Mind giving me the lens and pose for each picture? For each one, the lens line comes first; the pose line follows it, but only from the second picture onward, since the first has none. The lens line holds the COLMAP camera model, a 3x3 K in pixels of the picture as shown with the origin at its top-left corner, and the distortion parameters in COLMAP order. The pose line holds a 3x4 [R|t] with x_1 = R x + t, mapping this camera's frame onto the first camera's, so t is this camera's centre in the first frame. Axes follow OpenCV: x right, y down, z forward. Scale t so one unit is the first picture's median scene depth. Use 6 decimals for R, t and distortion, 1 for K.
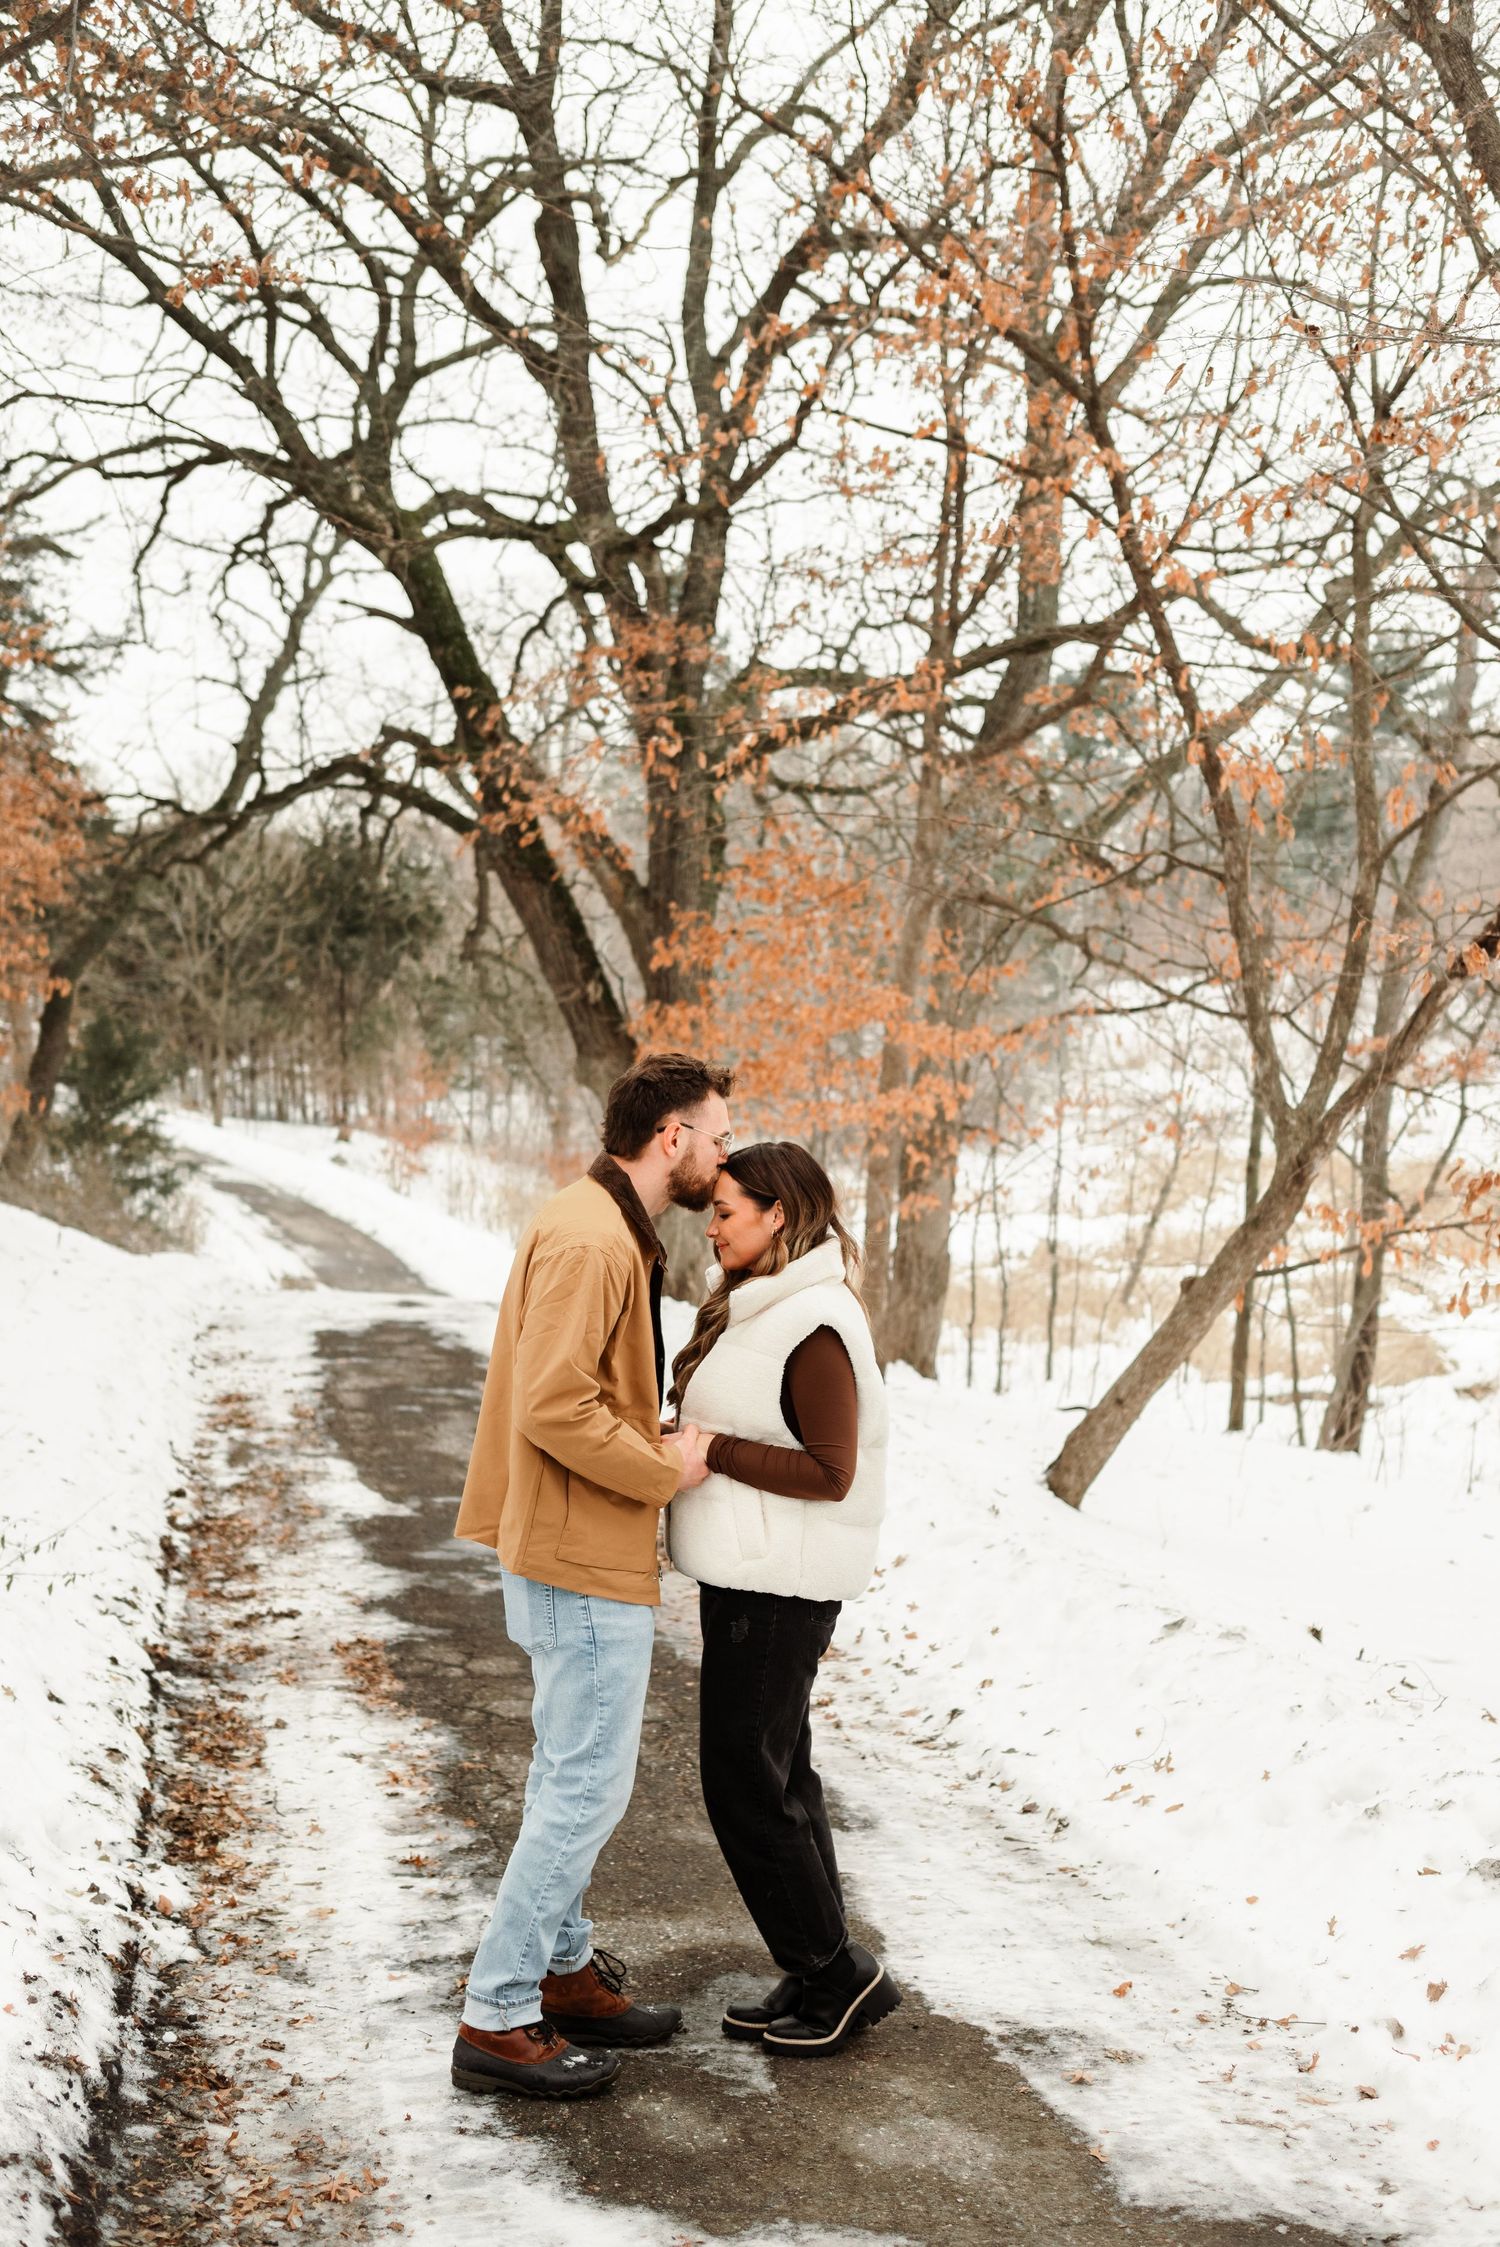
lens RADIAL K [[2755.3, 0, 806.4], [0, 2755.3, 1123.3], [0, 0, 1]] dist [-0.025258, -0.062944]
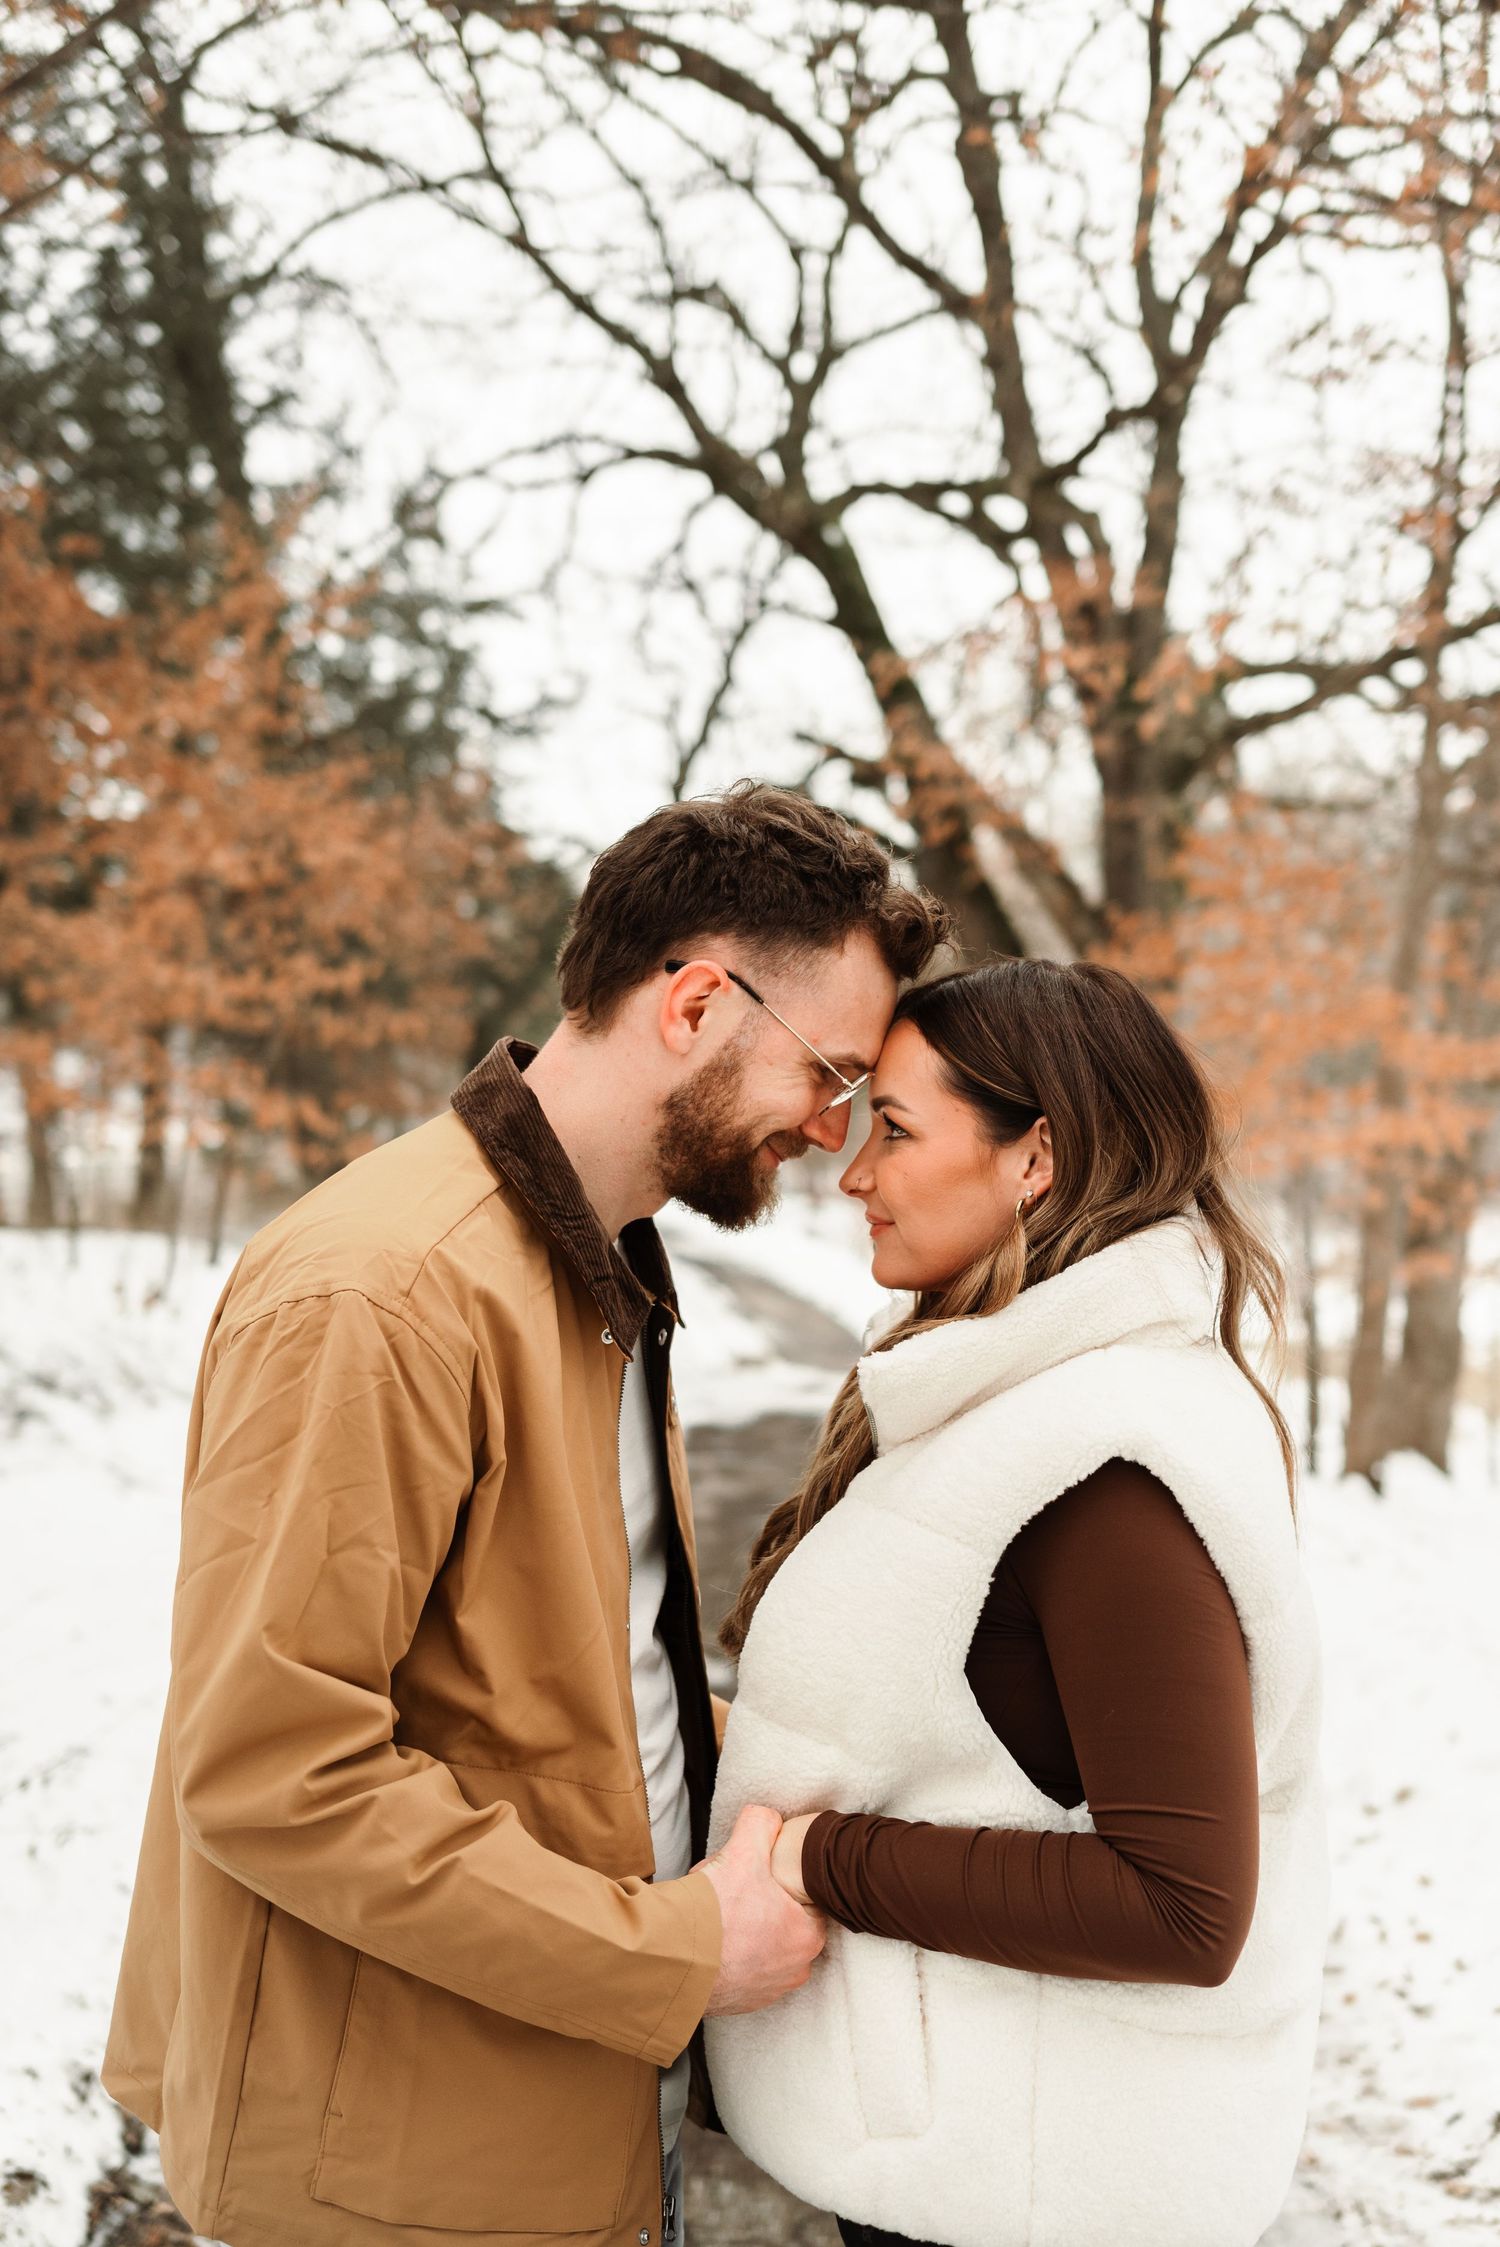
lens RADIAL K [[2755.3, 0, 806.4], [0, 2755.3, 1123.3], [0, 0, 1]] dist [-0.025258, -0.062944]
pose [[0.983725, -0.018404, -0.178736, 0.005190], [0.013387, 0.999483, -0.029237, 0.006797], [0.179182, 0.026368, 0.983463, 0.124359]]
